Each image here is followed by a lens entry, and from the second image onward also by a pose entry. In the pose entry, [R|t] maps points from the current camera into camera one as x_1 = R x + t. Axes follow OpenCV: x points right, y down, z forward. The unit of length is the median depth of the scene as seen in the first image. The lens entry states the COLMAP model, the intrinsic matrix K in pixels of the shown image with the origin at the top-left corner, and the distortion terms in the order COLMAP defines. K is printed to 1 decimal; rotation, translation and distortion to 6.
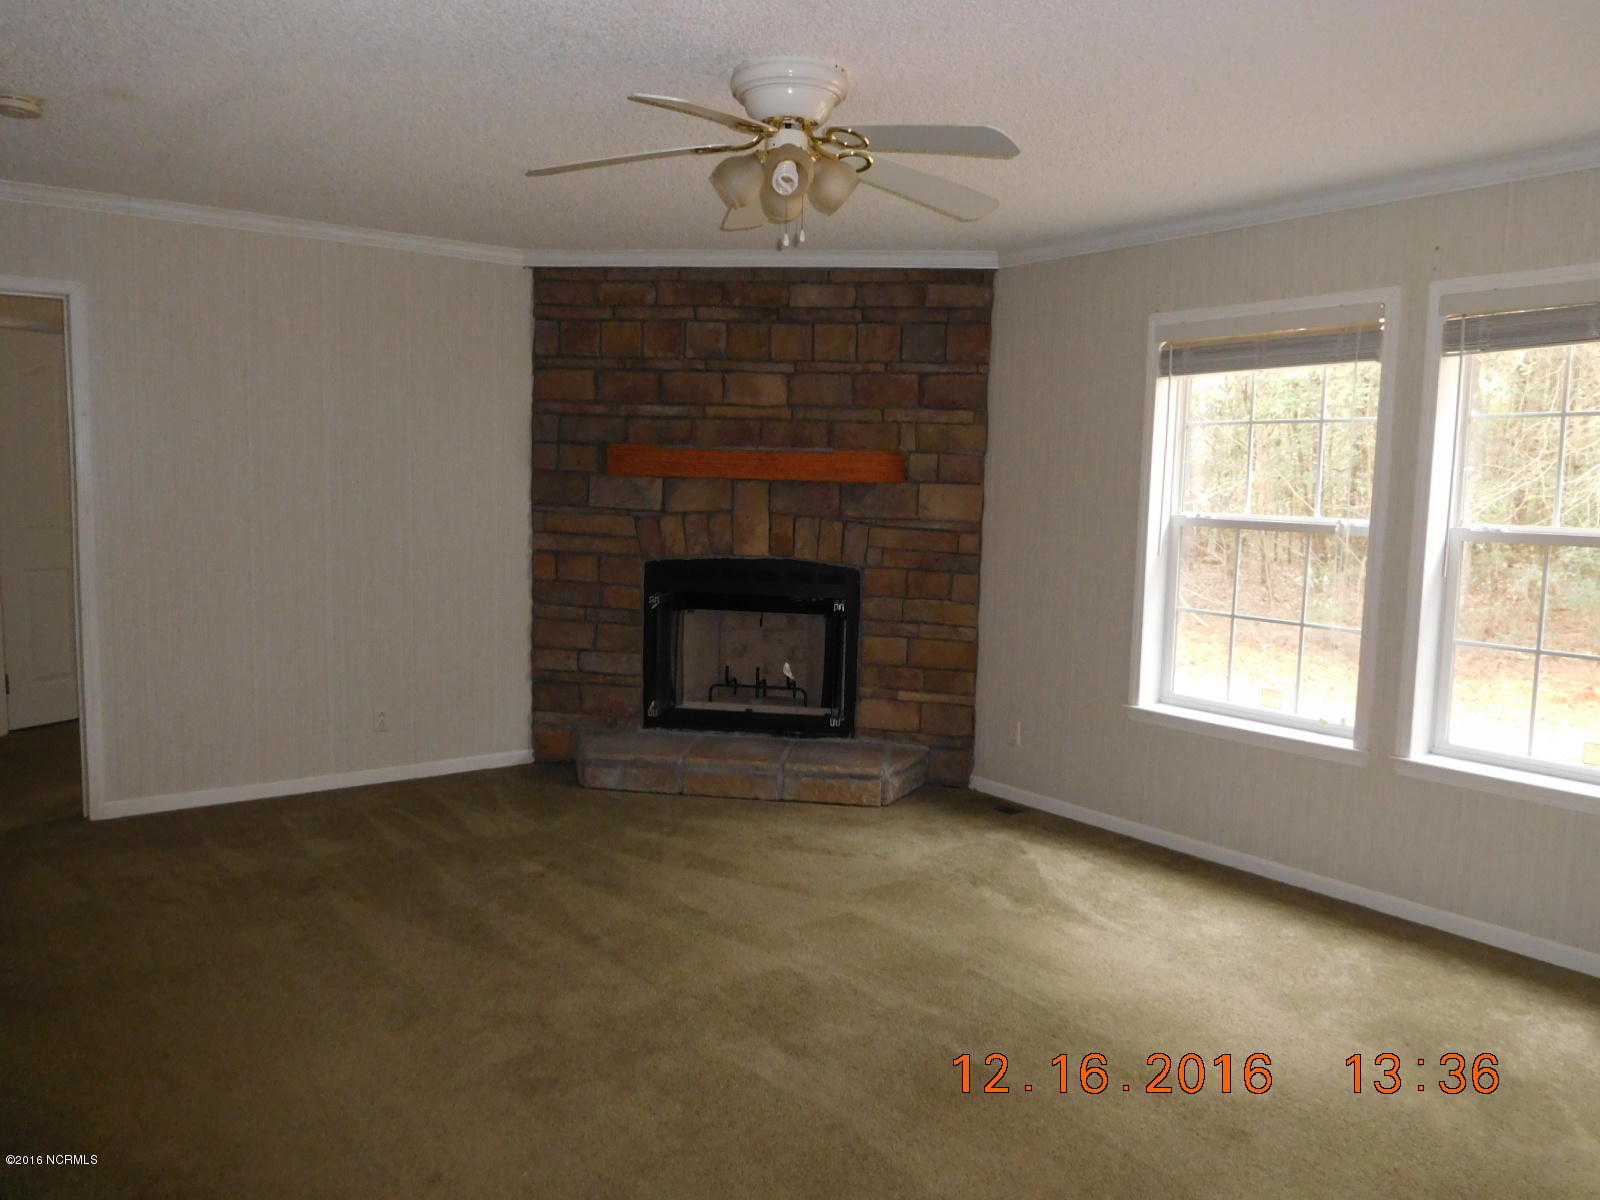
lens RADIAL K [[1240.1, 0, 808.6], [0, 1240.1, 592.9], [0, 0, 1]] dist [0.011000, 0.003840]
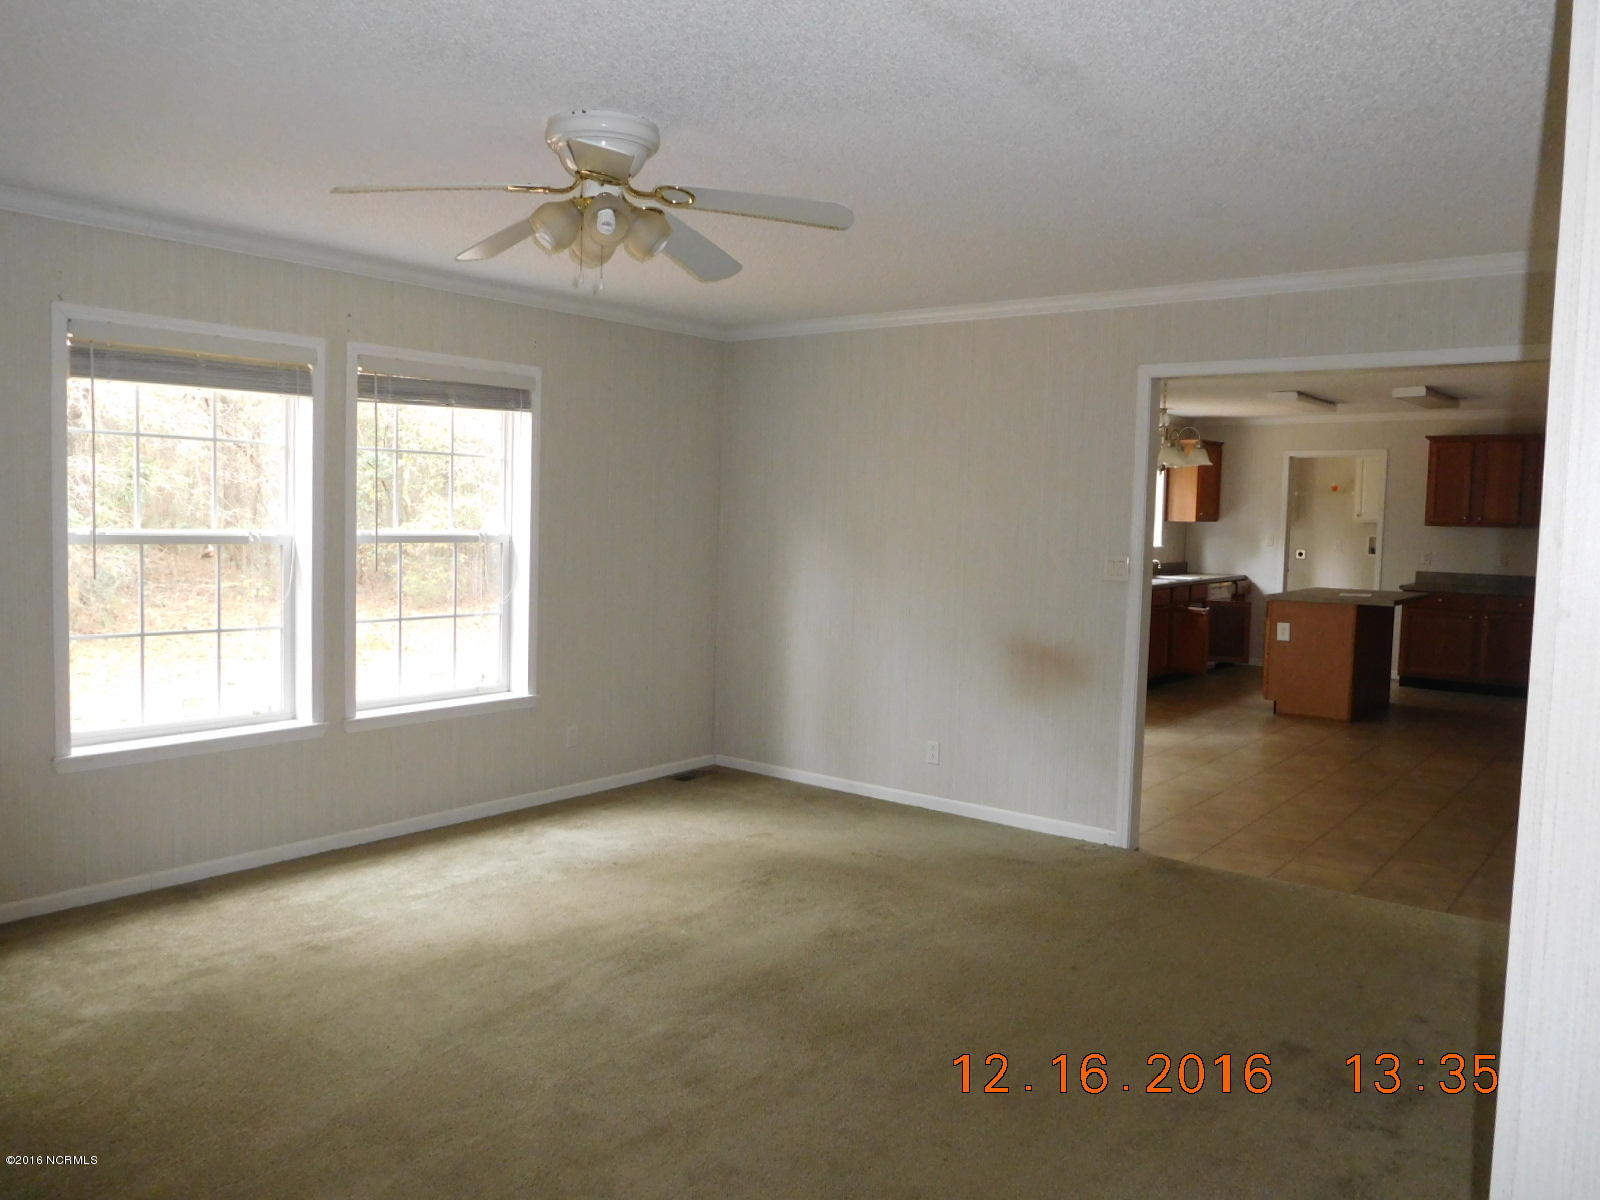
lens RADIAL K [[1240.1, 0, 796.2], [0, 1240.1, 605.9], [0, 0, 1]] dist [0.011000, 0.003840]
pose [[-0.256243, -0.104514, 0.960946, -0.603517], [0.055460, 0.990910, 0.122562, -0.079401], [-0.965020, 0.084699, -0.248117, 0.631394]]
